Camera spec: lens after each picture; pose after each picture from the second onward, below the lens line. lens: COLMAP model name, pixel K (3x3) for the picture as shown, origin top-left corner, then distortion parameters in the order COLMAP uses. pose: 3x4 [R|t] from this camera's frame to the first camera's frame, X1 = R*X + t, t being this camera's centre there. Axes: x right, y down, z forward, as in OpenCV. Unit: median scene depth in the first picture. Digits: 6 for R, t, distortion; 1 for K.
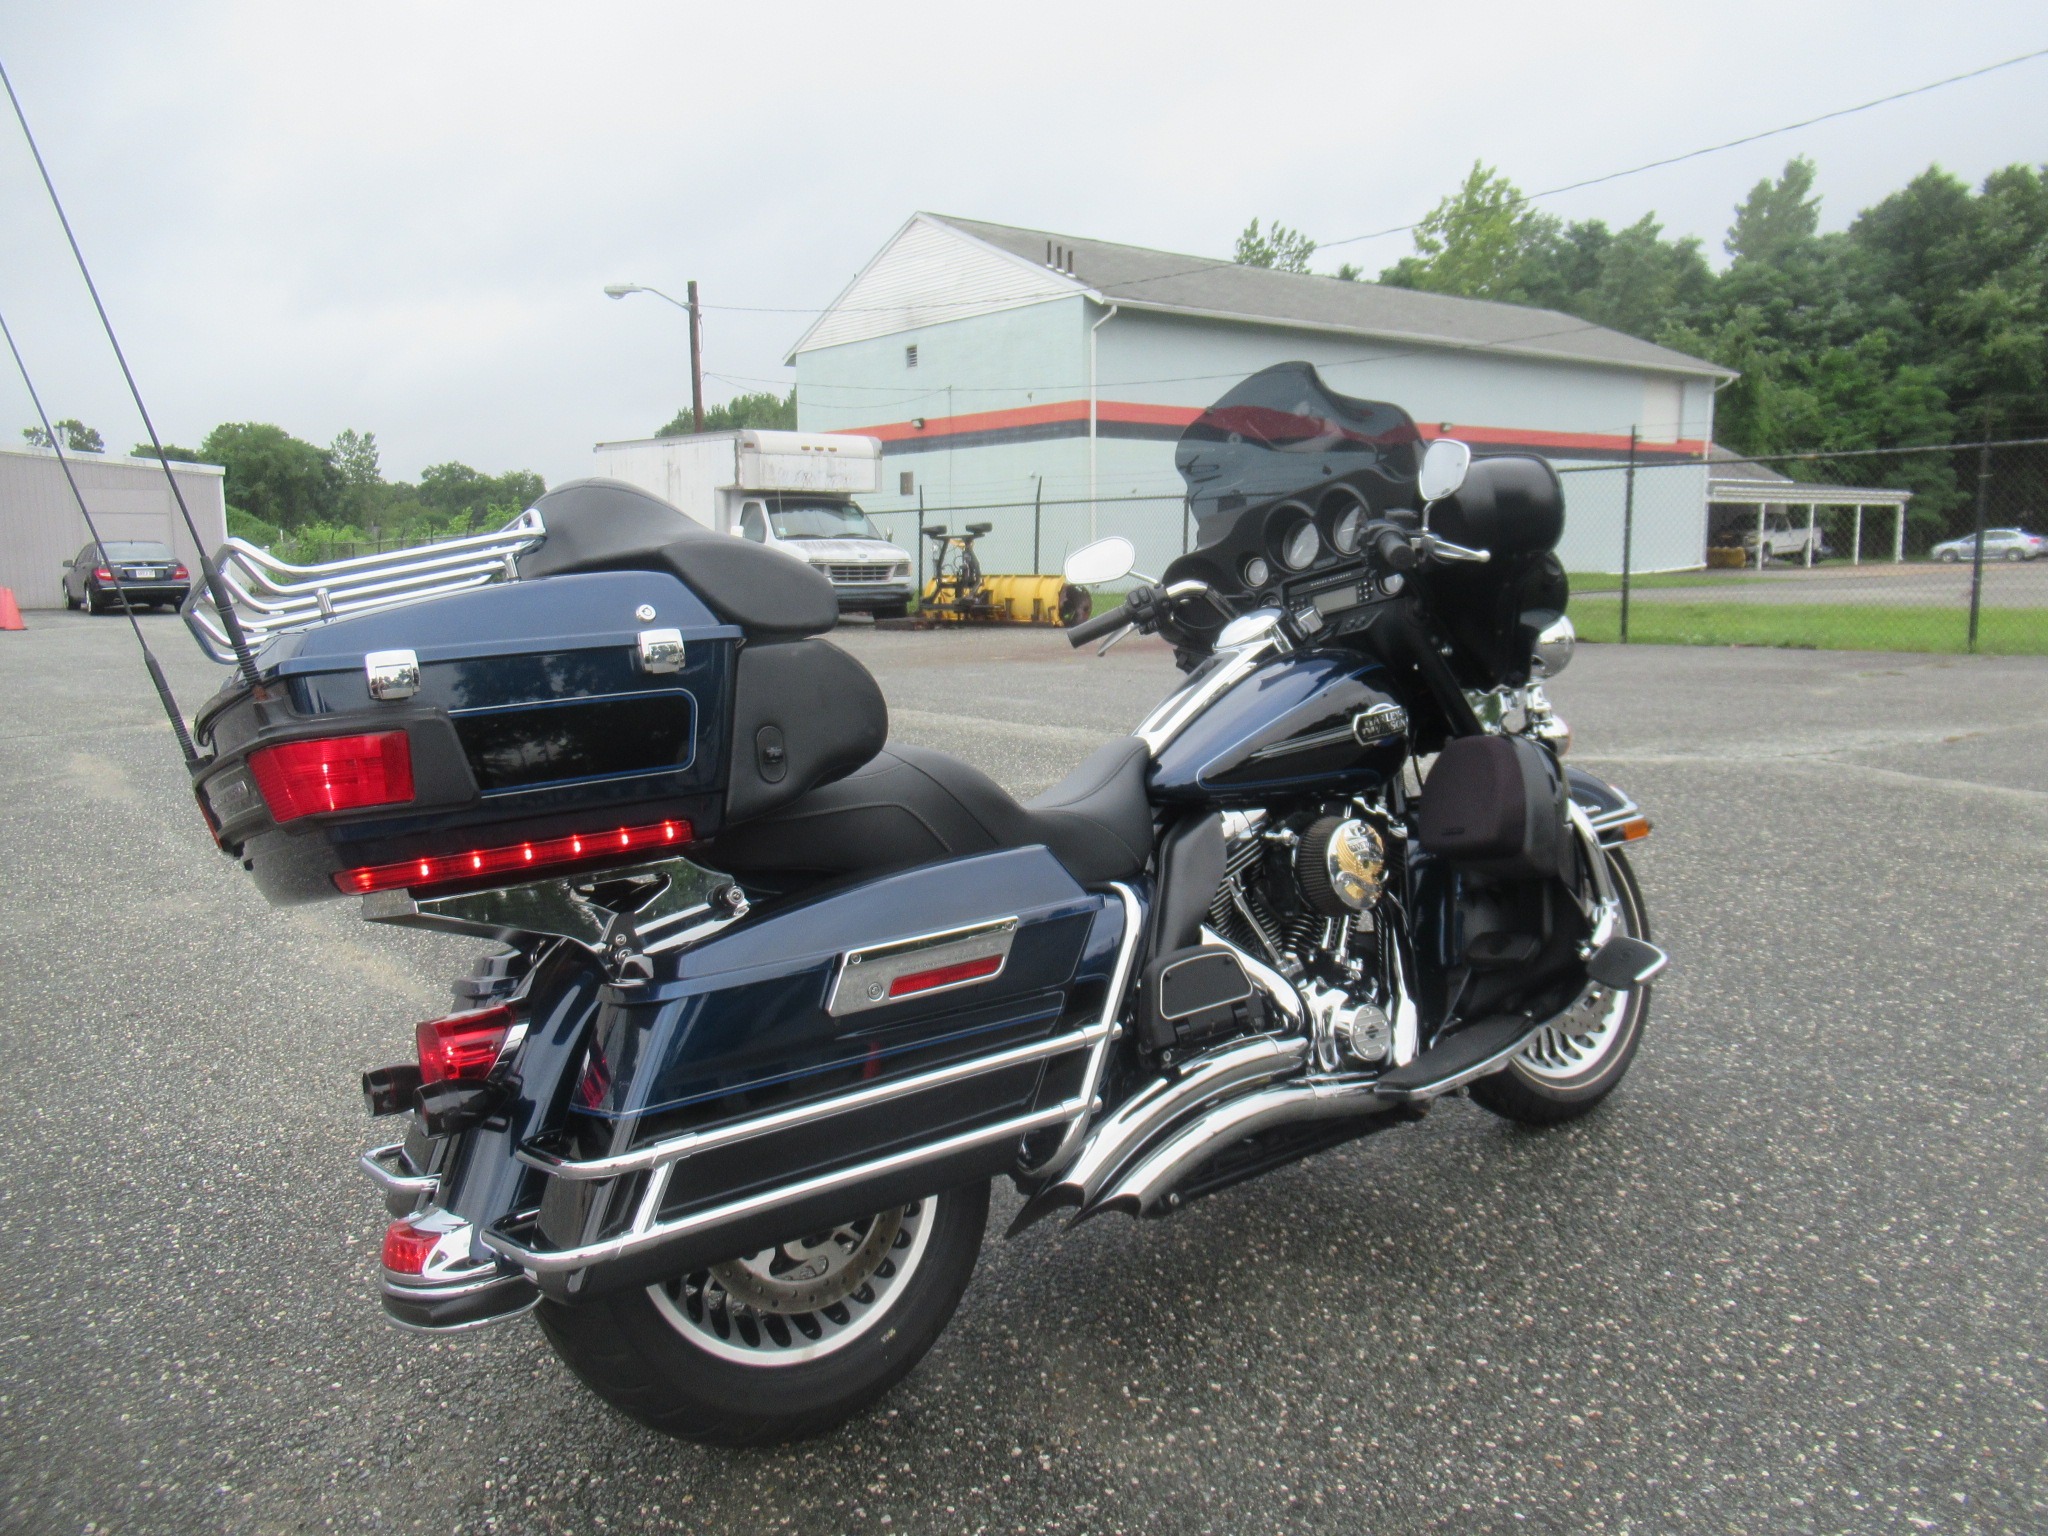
lens RADIAL K [[1541.3, 0, 1042.5], [0, 1541.3, 766.2], [0, 0, 1]] dist [-0.006776, -0.007037]
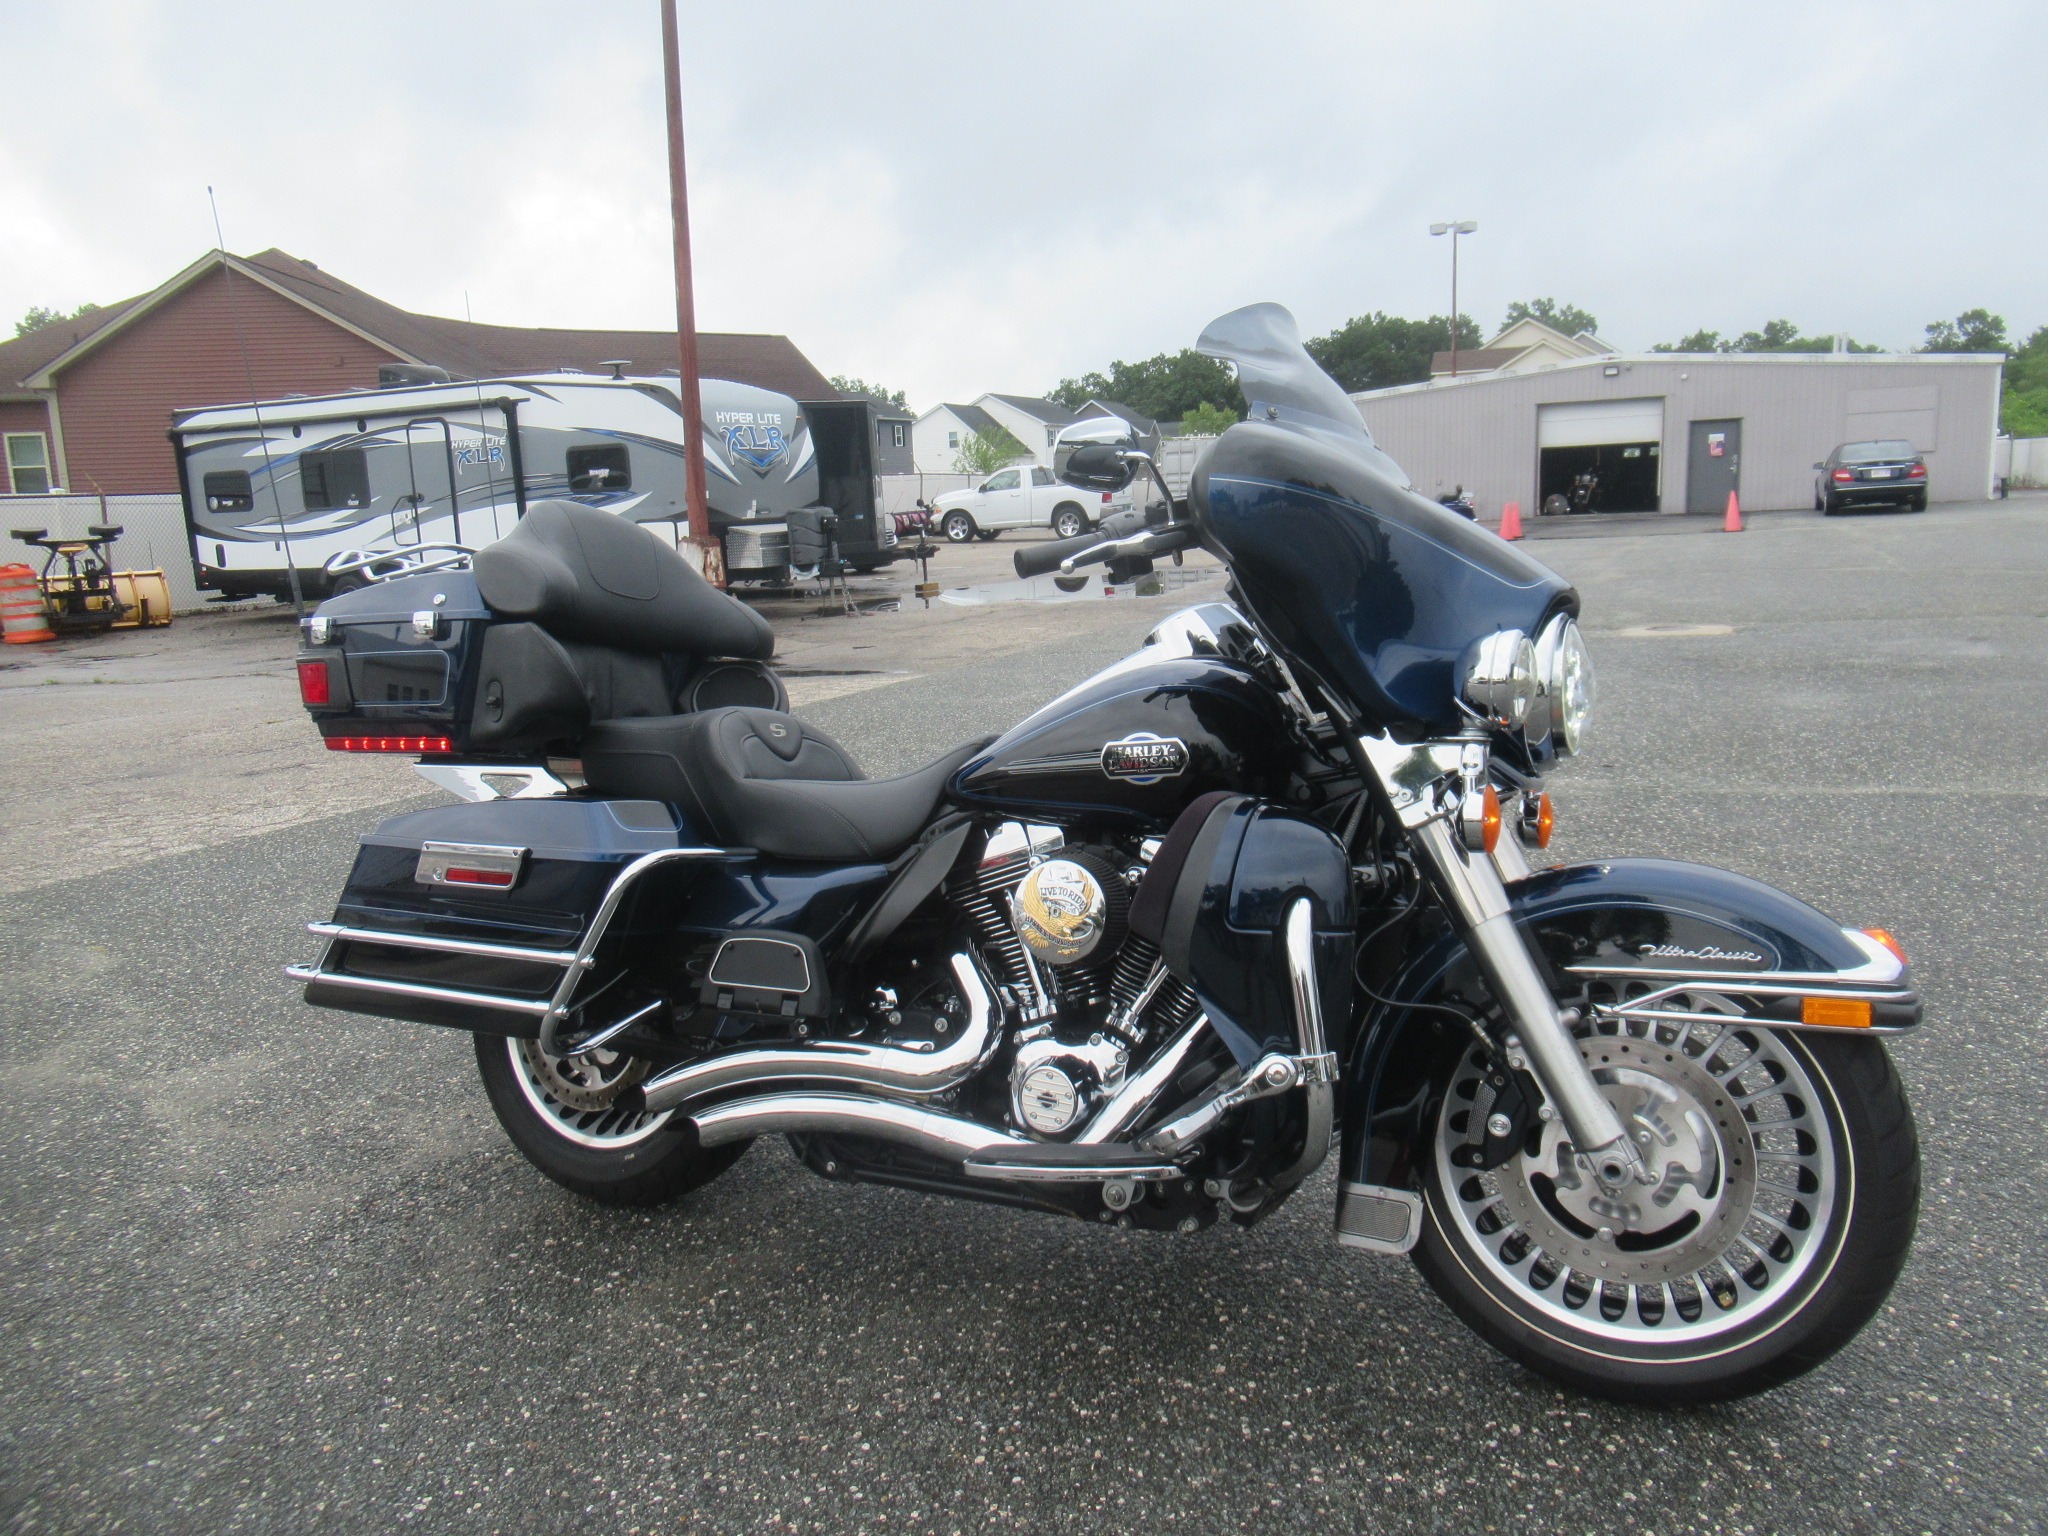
lens RADIAL K [[1528.1, 0, 1082.1], [0, 1528.1, 825.7], [0, 0, 1]] dist [0.002030, 0.007050]
pose [[0.416021, 0.176344, -0.892093, 0.145063], [-0.075517, 0.984328, 0.159360, -0.018010], [0.906214, 0.001071, 0.422818, 0.096980]]
